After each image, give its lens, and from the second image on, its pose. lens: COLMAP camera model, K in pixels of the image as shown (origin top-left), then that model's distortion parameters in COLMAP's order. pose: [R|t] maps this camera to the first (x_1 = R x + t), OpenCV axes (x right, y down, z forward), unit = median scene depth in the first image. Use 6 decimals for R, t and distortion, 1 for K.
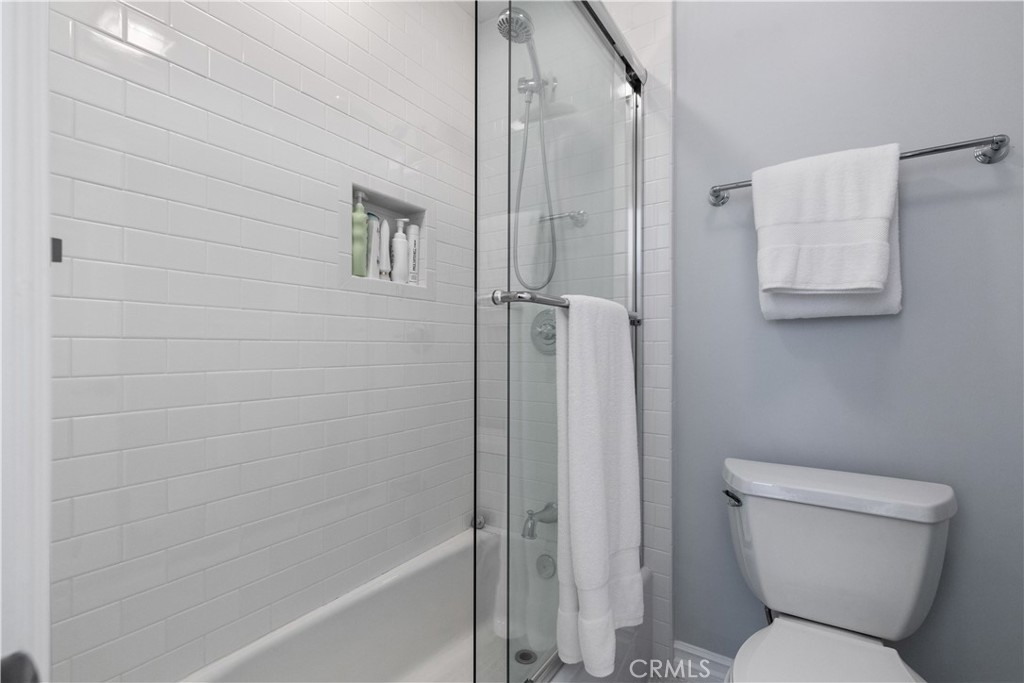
lens RADIAL K [[463.1, 0, 507.9], [0, 463.1, 345.8], [0, 0, 1]] dist [0.008587, -0.001366]
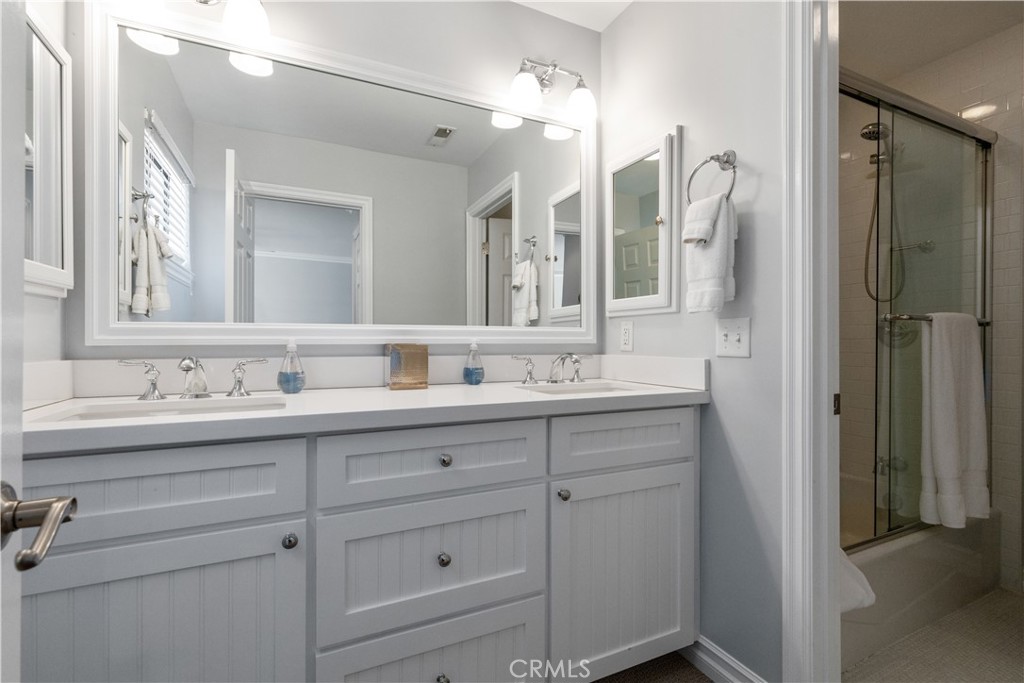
lens RADIAL K [[463.1, 0, 515.7], [0, 463.1, 339.1], [0, 0, 1]] dist [0.008587, -0.001366]
pose [[0.866147, 0.002166, -0.499785, -0.232950], [-0.002585, 0.999997, -0.000145, -0.004194], [0.499783, 0.001418, 0.866149, -0.880514]]
